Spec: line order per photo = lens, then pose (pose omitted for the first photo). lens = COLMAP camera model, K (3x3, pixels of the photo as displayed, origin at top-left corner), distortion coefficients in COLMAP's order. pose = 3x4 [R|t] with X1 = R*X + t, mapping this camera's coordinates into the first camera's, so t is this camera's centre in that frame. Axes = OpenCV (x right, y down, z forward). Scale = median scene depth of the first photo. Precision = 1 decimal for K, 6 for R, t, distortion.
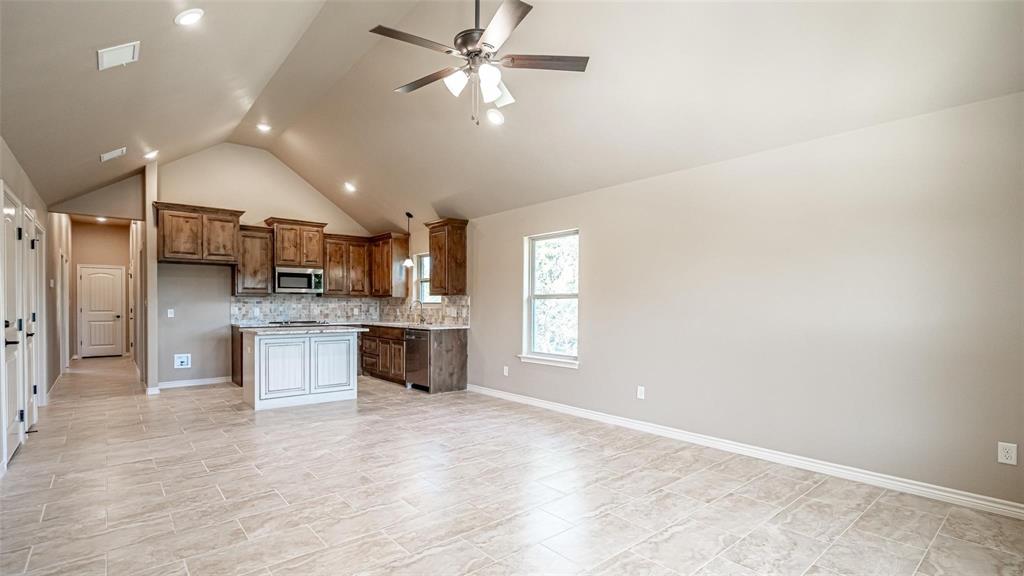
lens RADIAL K [[472.8, 0, 496.9], [0, 472.8, 309.2], [0, 0, 1]] dist [-0.002234, 0.000008]
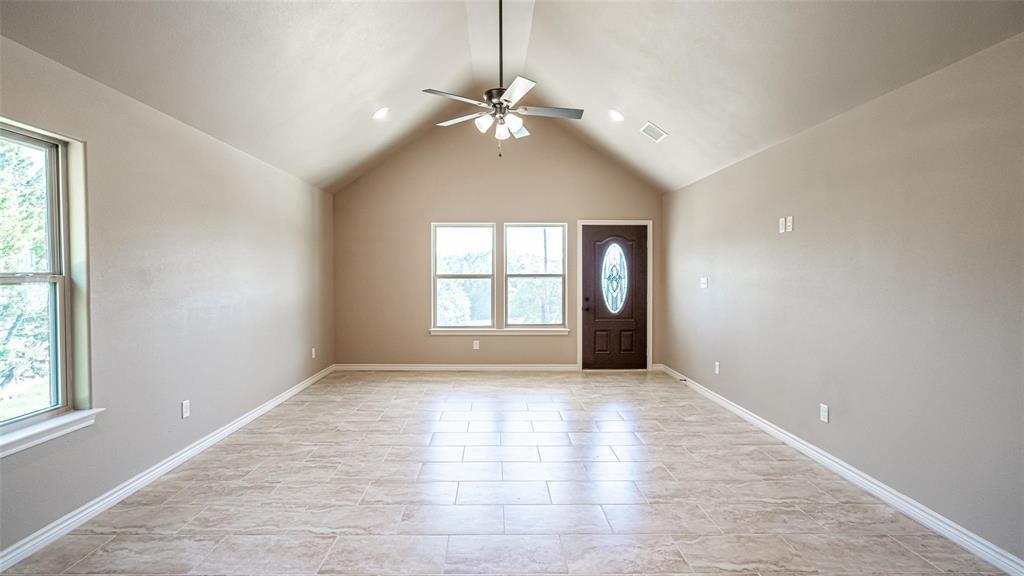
lens RADIAL K [[478.0, 0, 502.5], [0, 478.0, 287.0], [0, 0, 1]] dist [-0.007366, 0.000107]
pose [[-0.778711, -0.022779, 0.626969, -0.374411], [0.001379, 0.999276, 0.038019, -0.029554], [-0.627381, 0.030470, -0.778116, 0.860865]]
